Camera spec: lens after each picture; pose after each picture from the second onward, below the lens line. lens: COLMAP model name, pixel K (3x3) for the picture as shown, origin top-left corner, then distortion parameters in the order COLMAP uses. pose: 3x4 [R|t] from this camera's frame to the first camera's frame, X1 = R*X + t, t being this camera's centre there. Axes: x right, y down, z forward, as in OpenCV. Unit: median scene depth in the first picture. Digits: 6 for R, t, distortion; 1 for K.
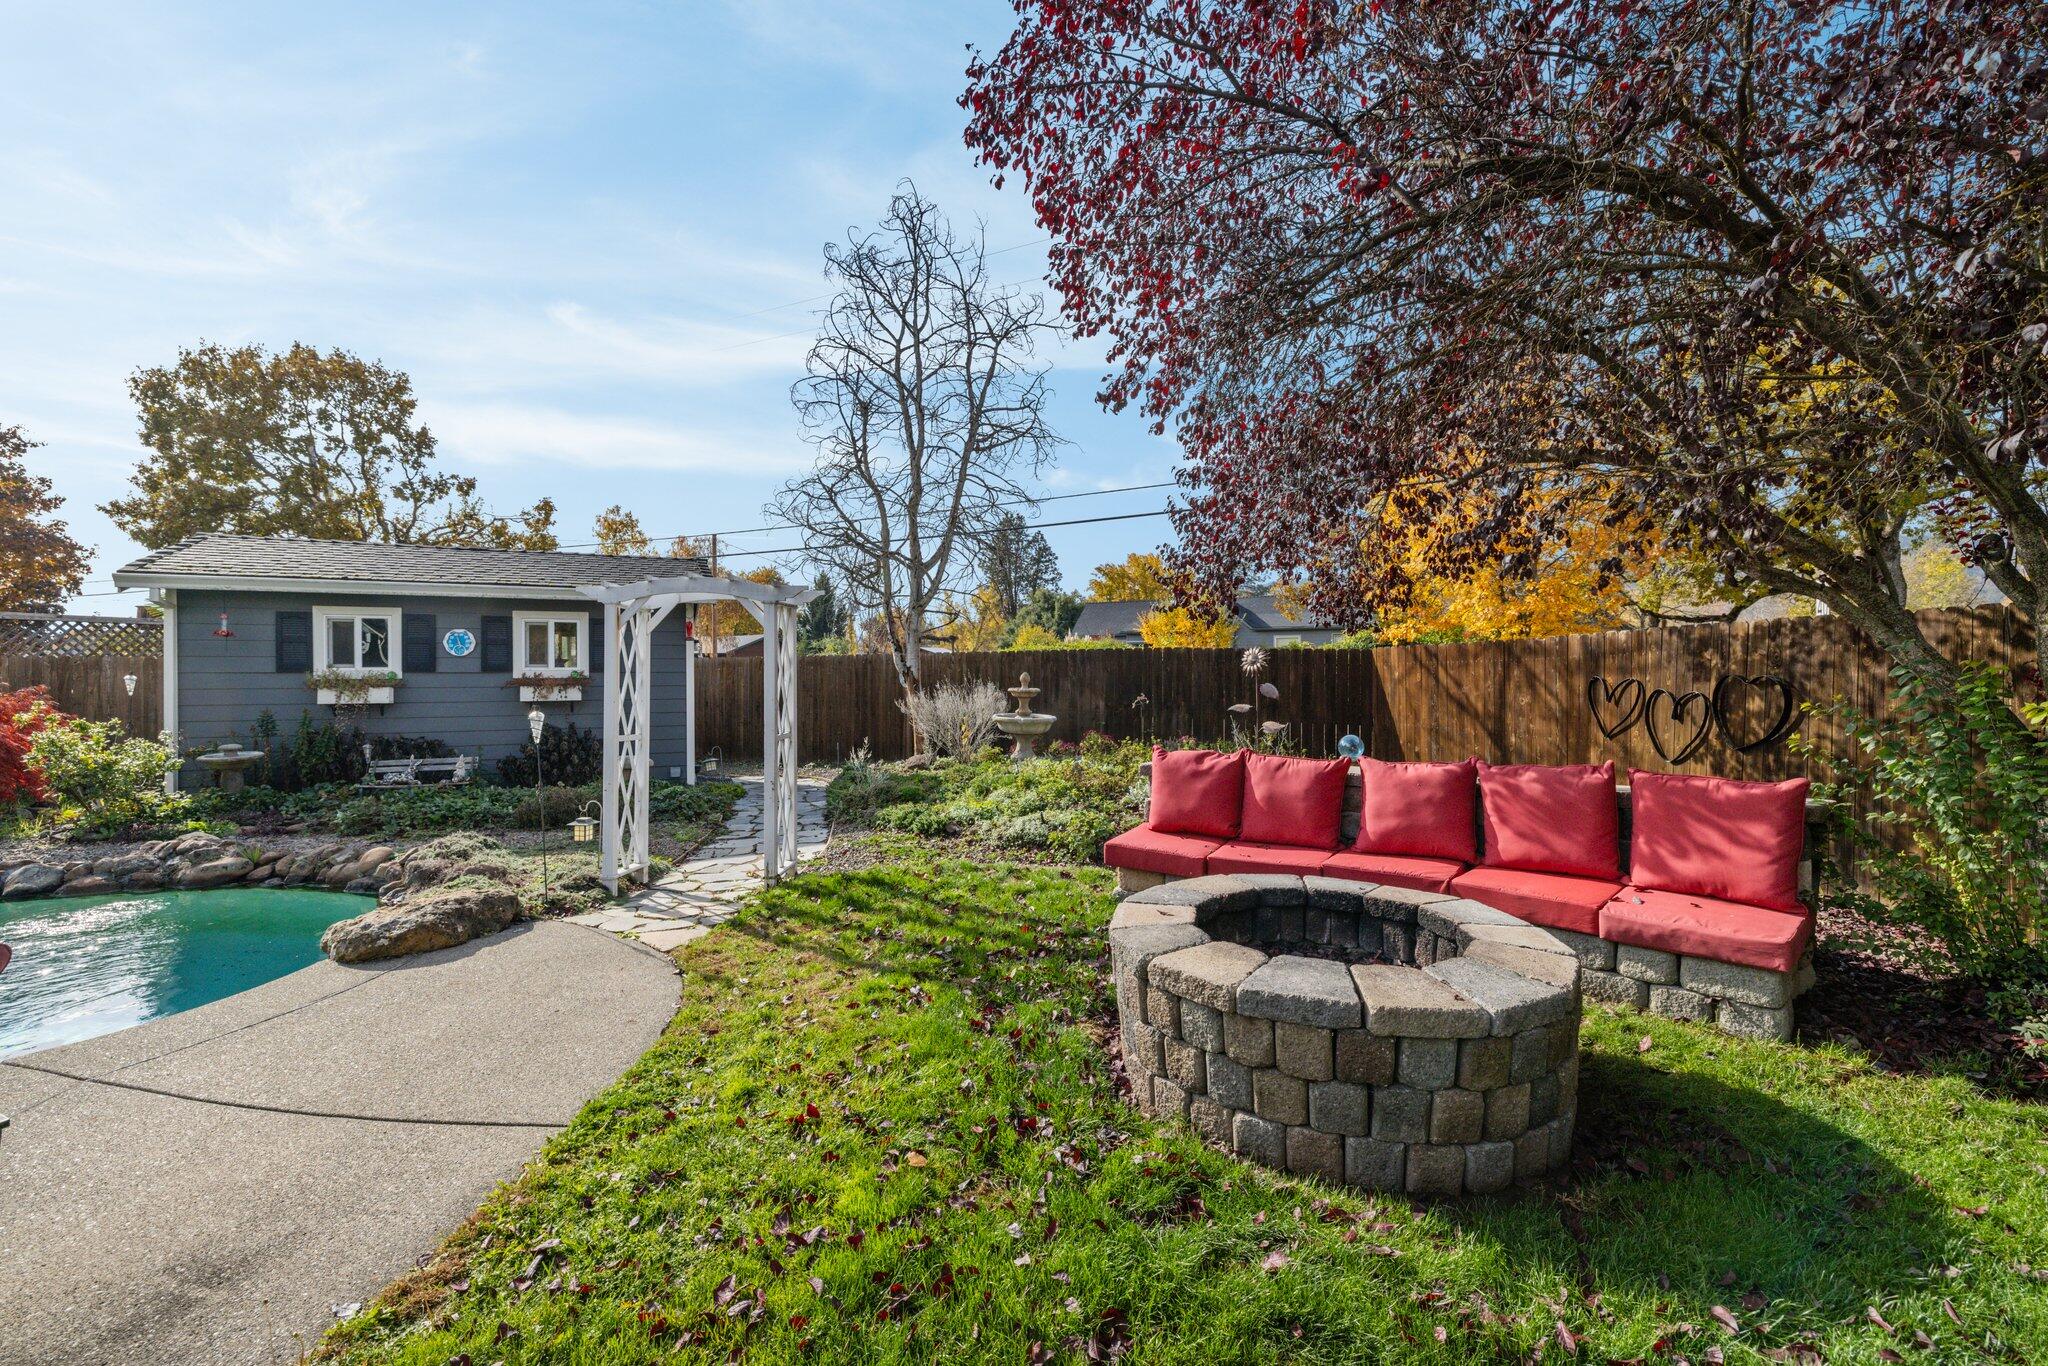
lens RADIAL K [[855.6, 0, 1023.0], [0, 855.6, 680.4], [0, 0, 1]] dist [0.004949, 0.000341]
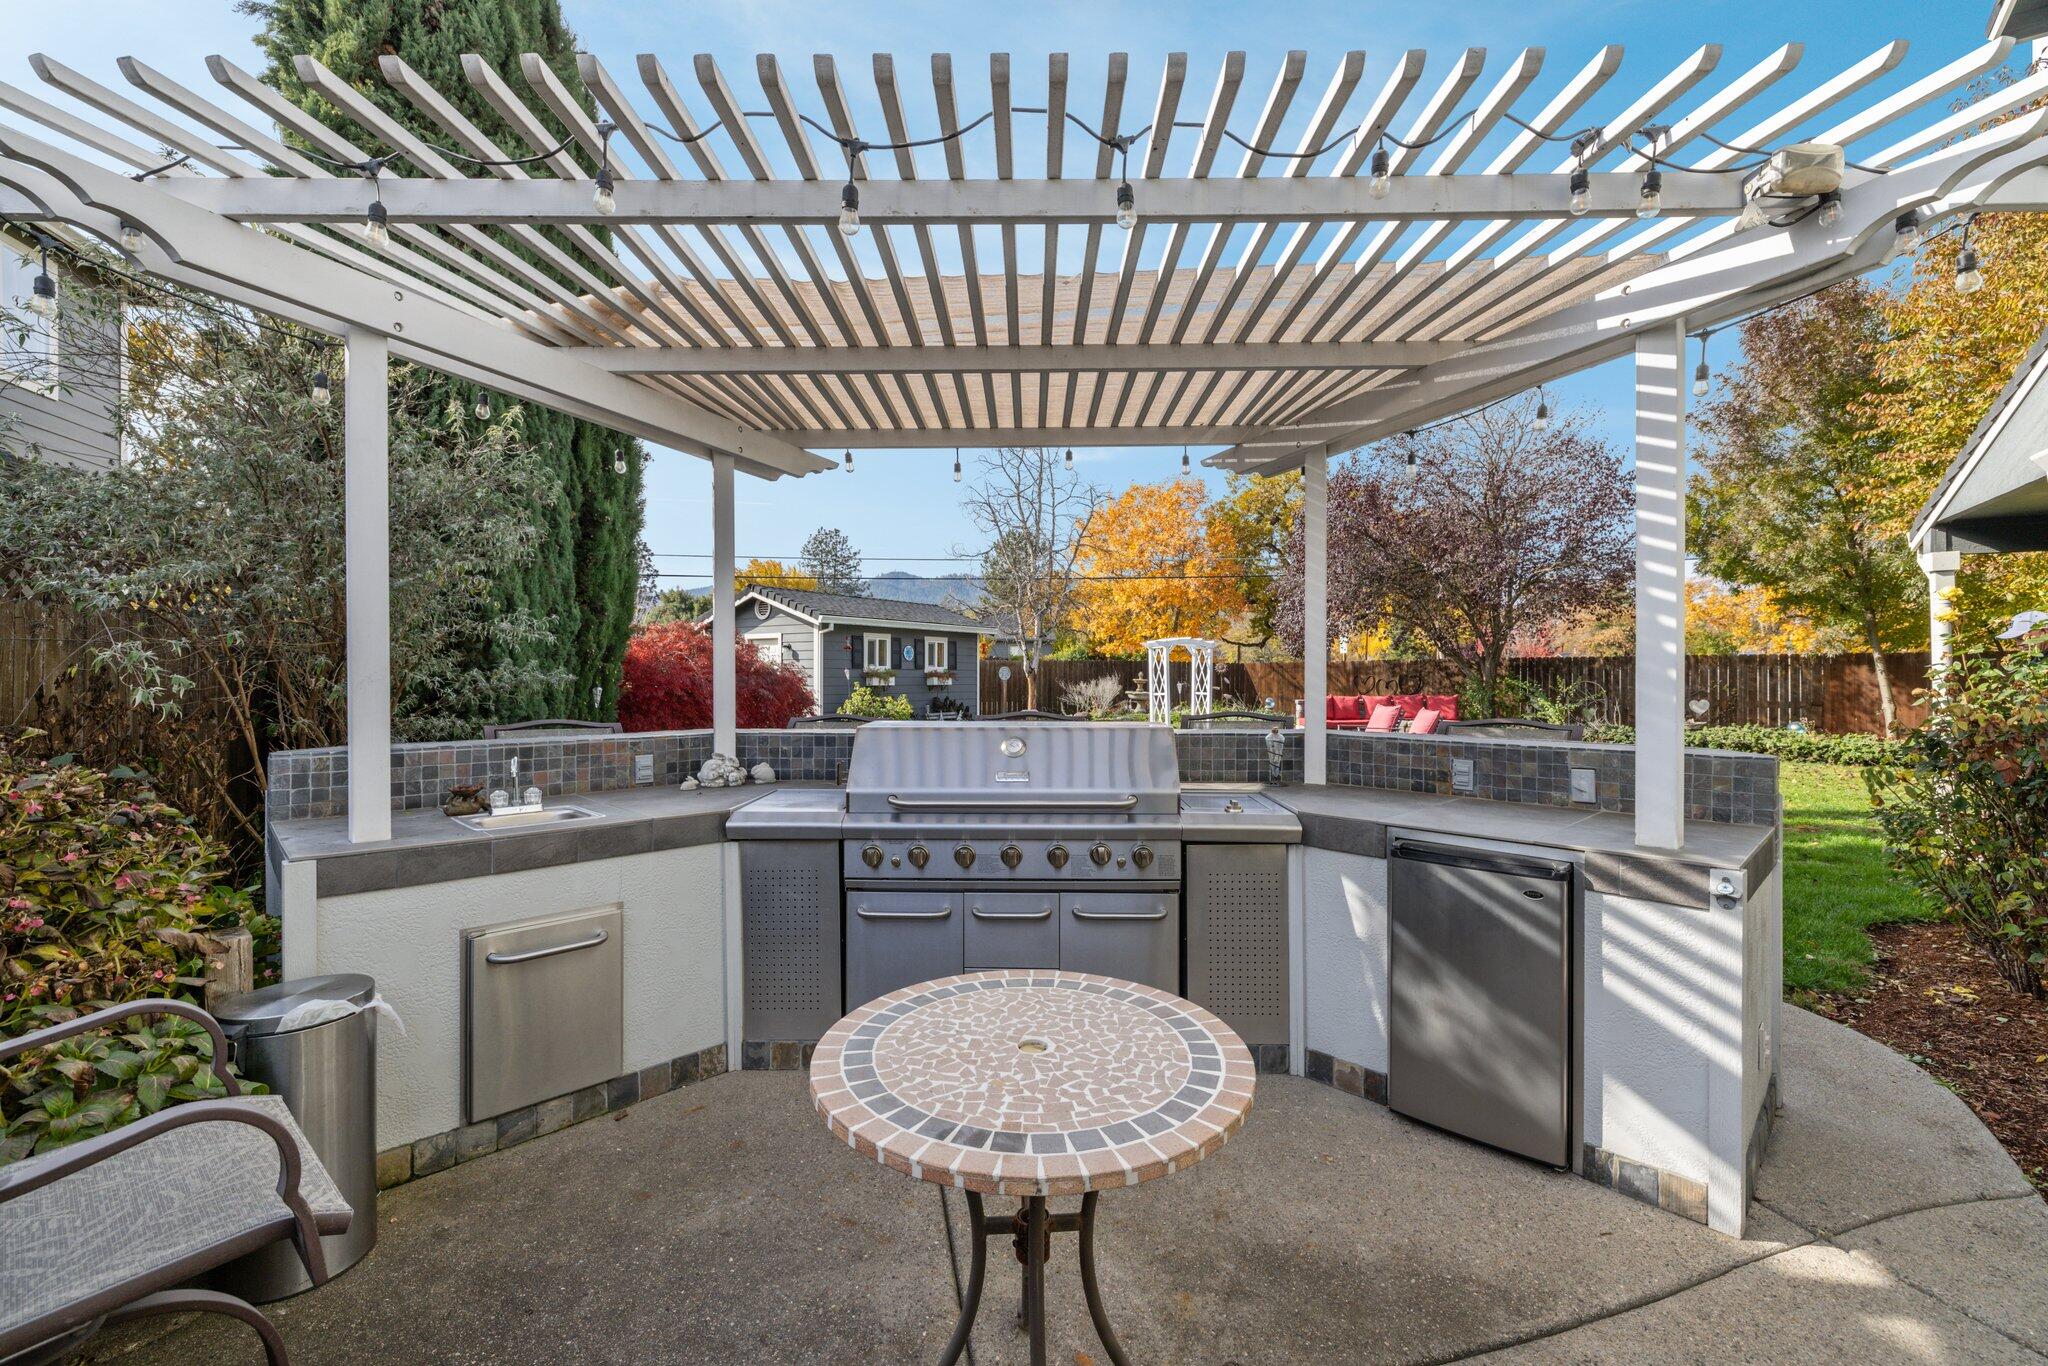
lens RADIAL K [[855.6, 0, 1026.0], [0, 855.6, 687.6], [0, 0, 1]] dist [0.004949, 0.000341]
pose [[0.877384, 0.003078, 0.479779, -1.369664], [-0.002074, 0.999994, -0.002623, 0.036712], [-0.479784, 0.001306, 0.877386, -0.792944]]
